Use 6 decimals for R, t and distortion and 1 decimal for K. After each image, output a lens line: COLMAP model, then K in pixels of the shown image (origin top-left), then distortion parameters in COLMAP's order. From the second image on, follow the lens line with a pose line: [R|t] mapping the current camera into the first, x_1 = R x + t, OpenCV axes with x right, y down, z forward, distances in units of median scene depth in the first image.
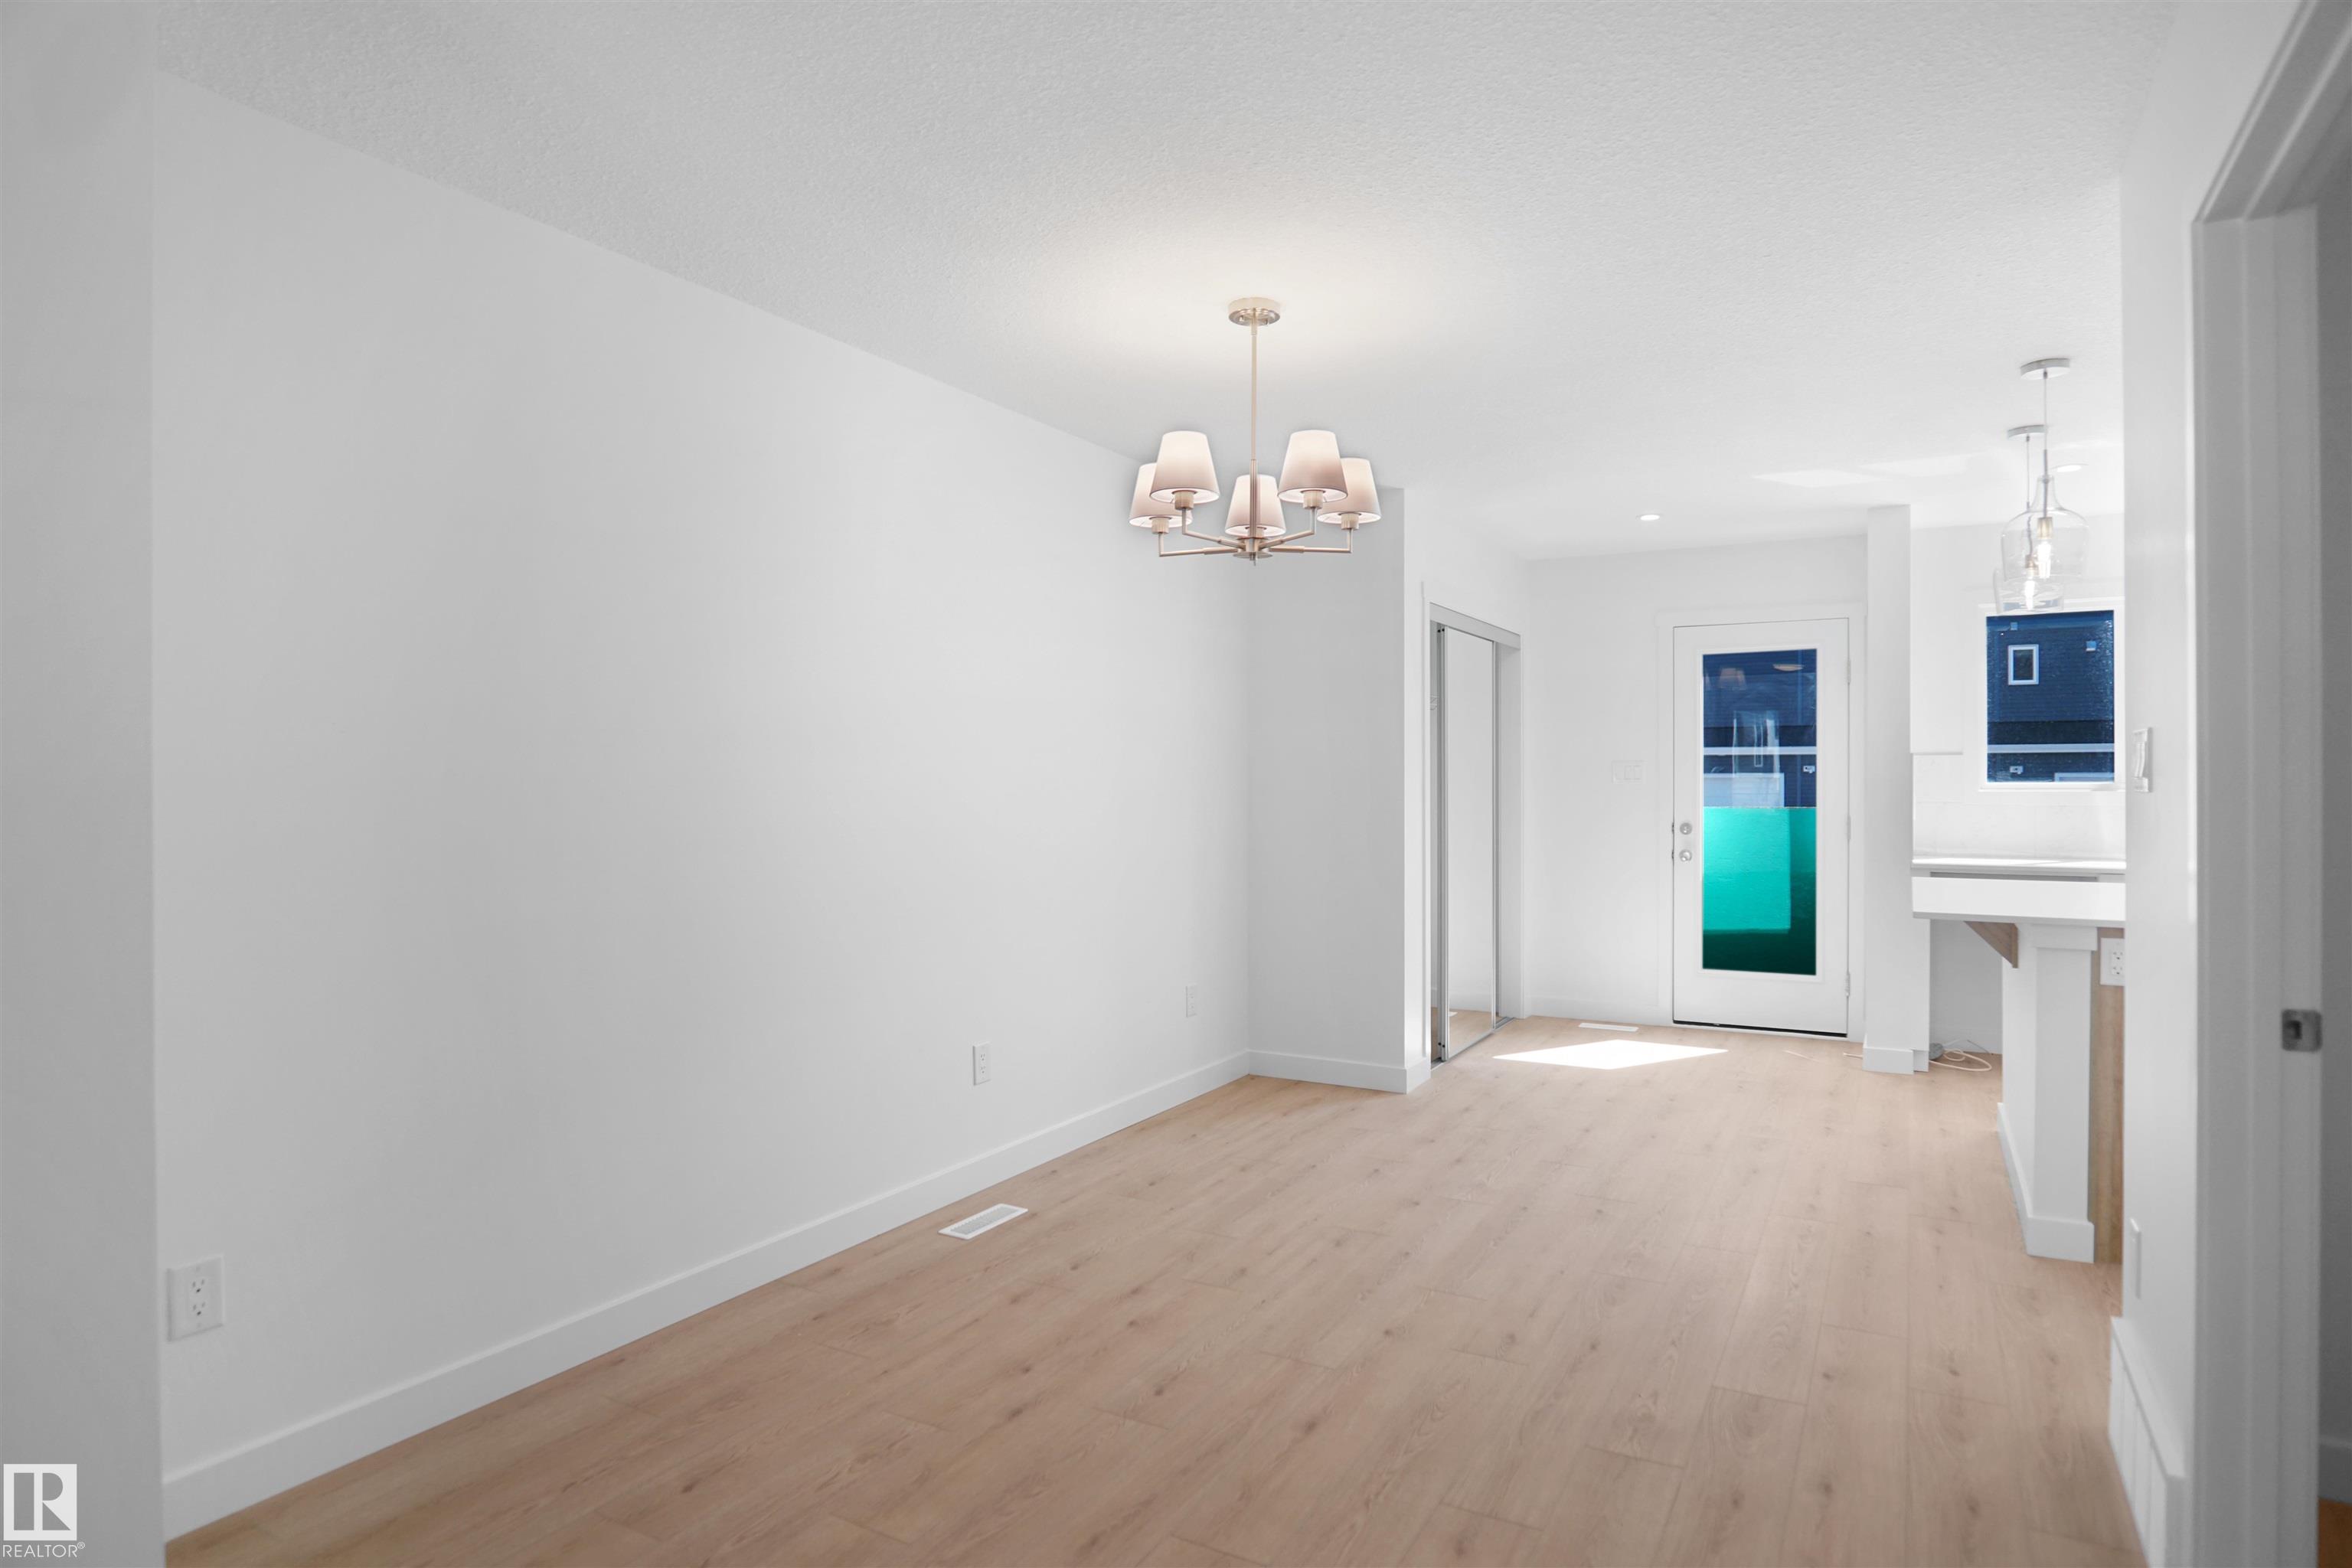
lens RADIAL K [[1276.6, 0, 1176.0], [0, 1276.6, 784.0], [0, 0, 1]] dist [-0.029100, 0.000968]
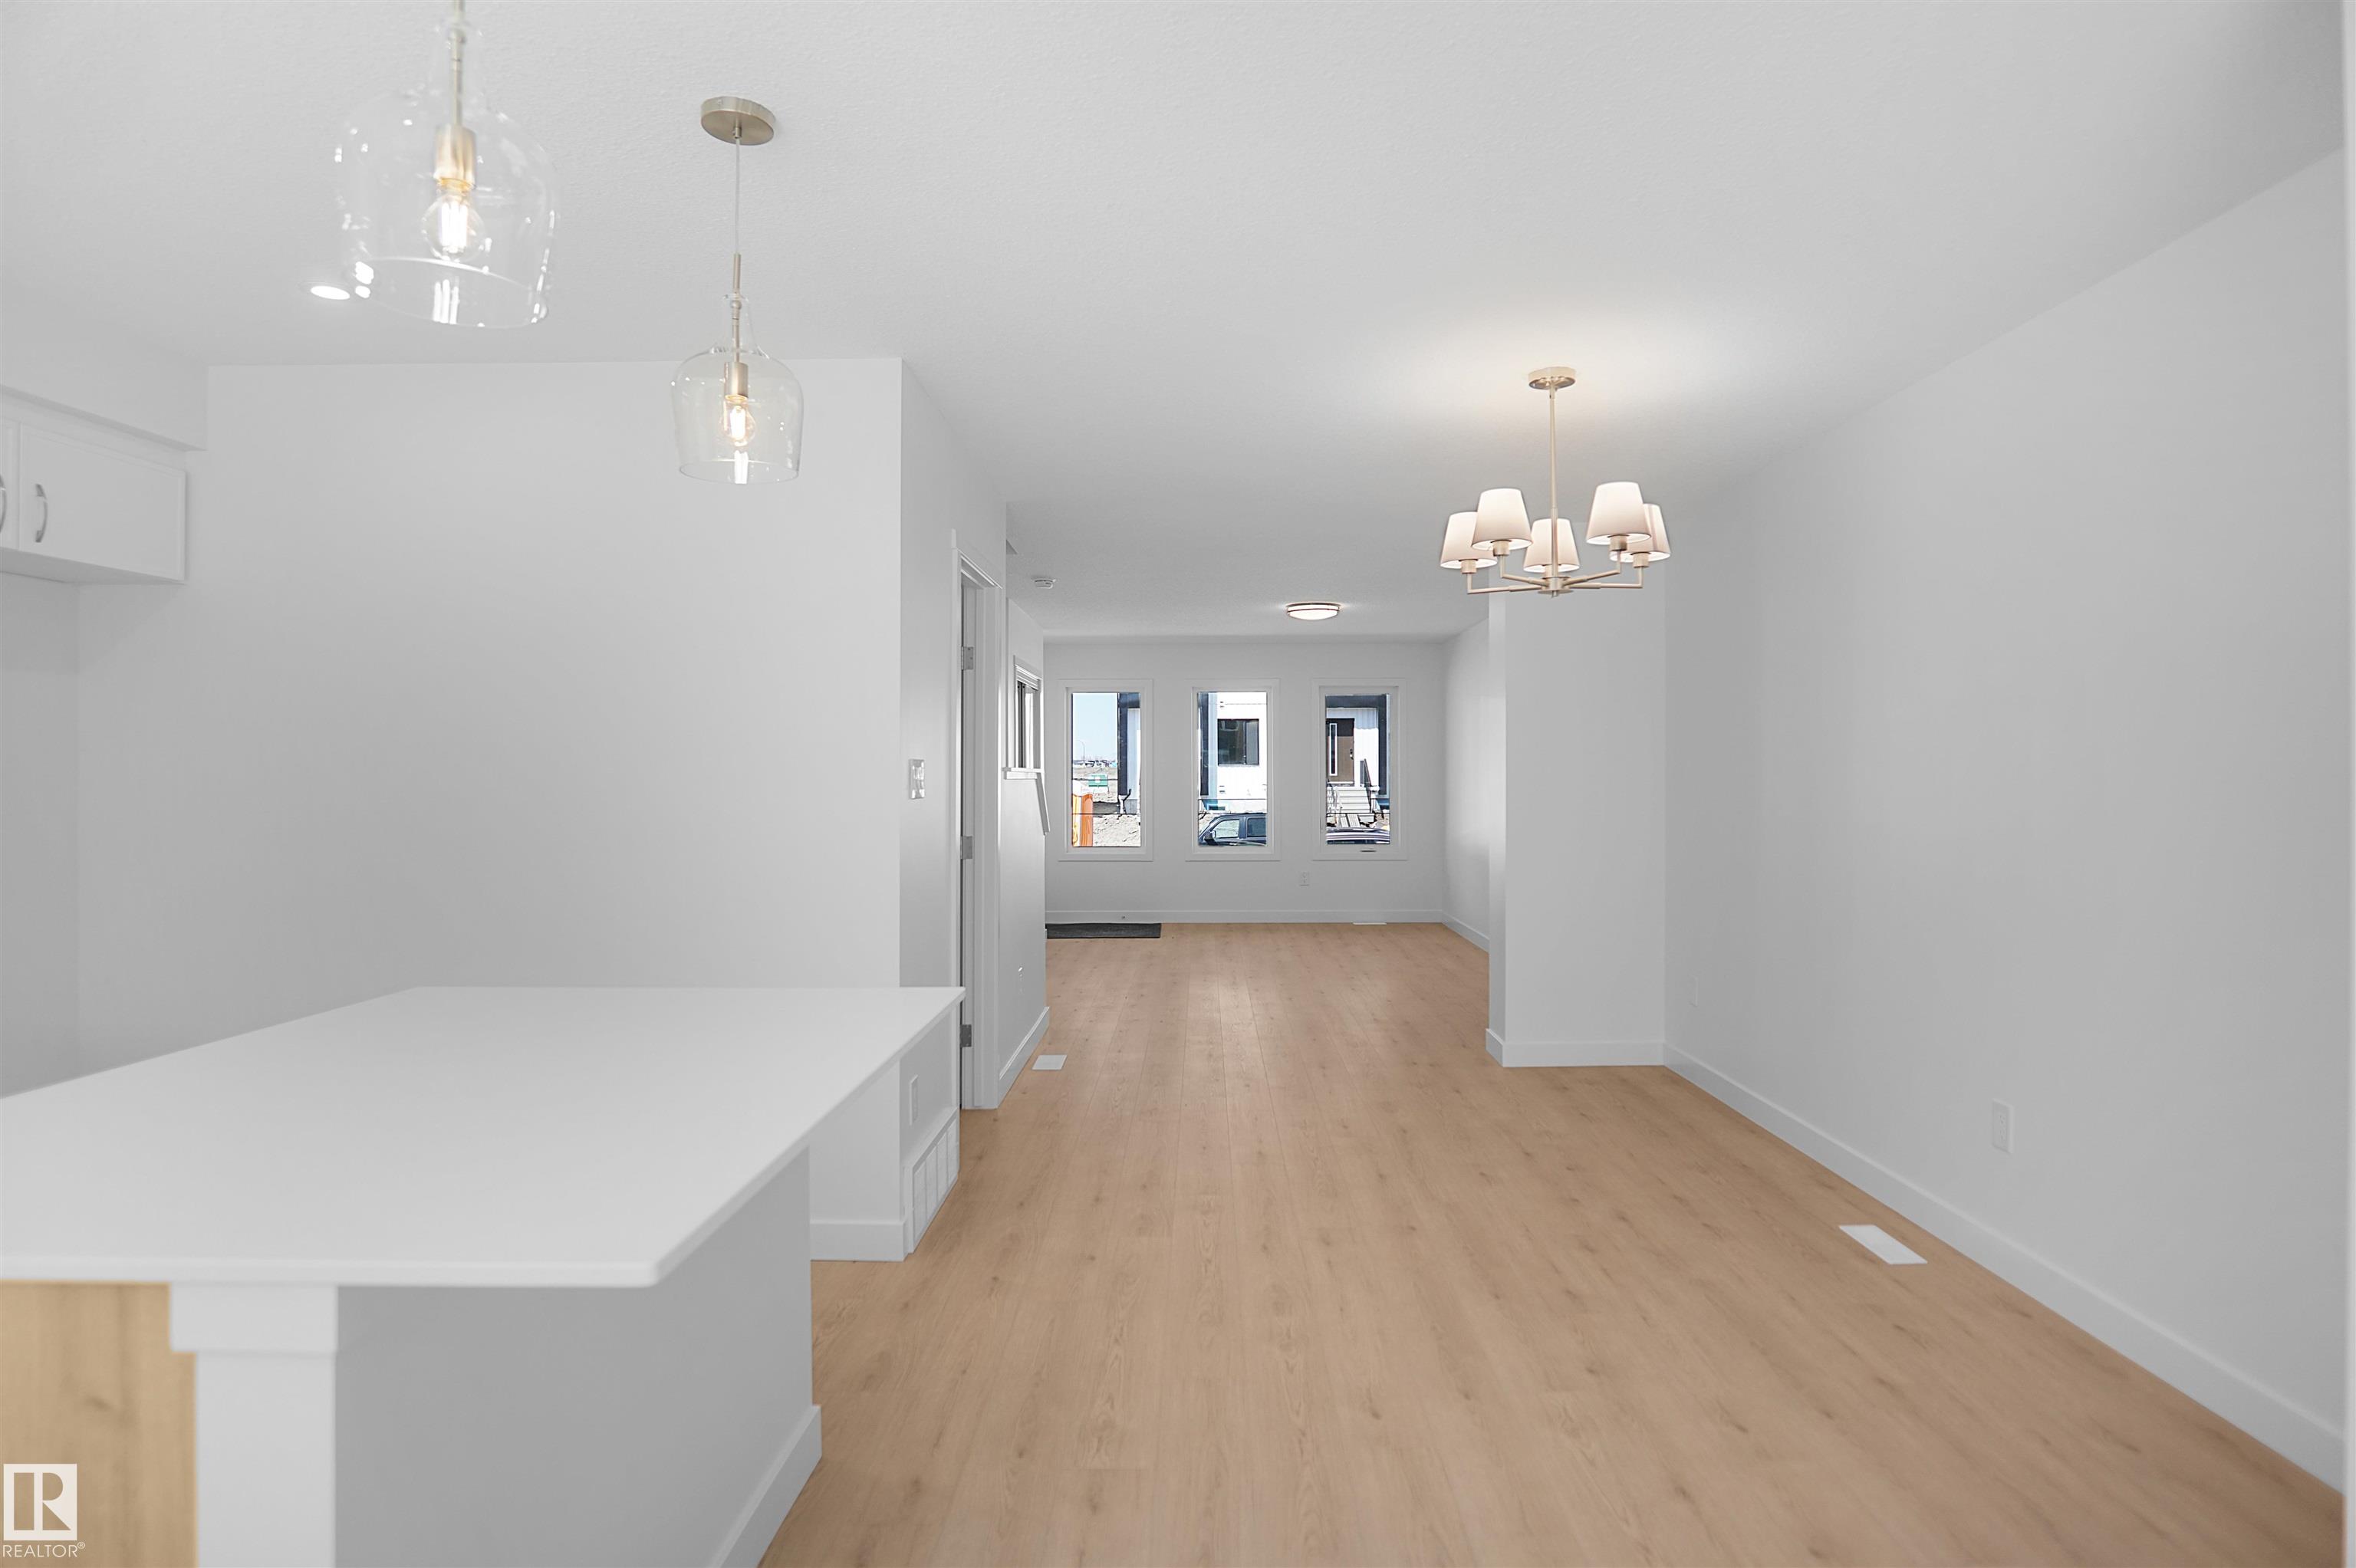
lens RADIAL K [[1278.6, 0, 1178.0], [0, 1278.6, 784.0], [0, 0, 1]] dist [-0.029100, 0.000968]
pose [[-0.873260, 0.007008, -0.487204, 0.833700], [0.001386, 0.999928, 0.011900, -0.016391], [0.487252, 0.009717, -0.873207, 1.690525]]
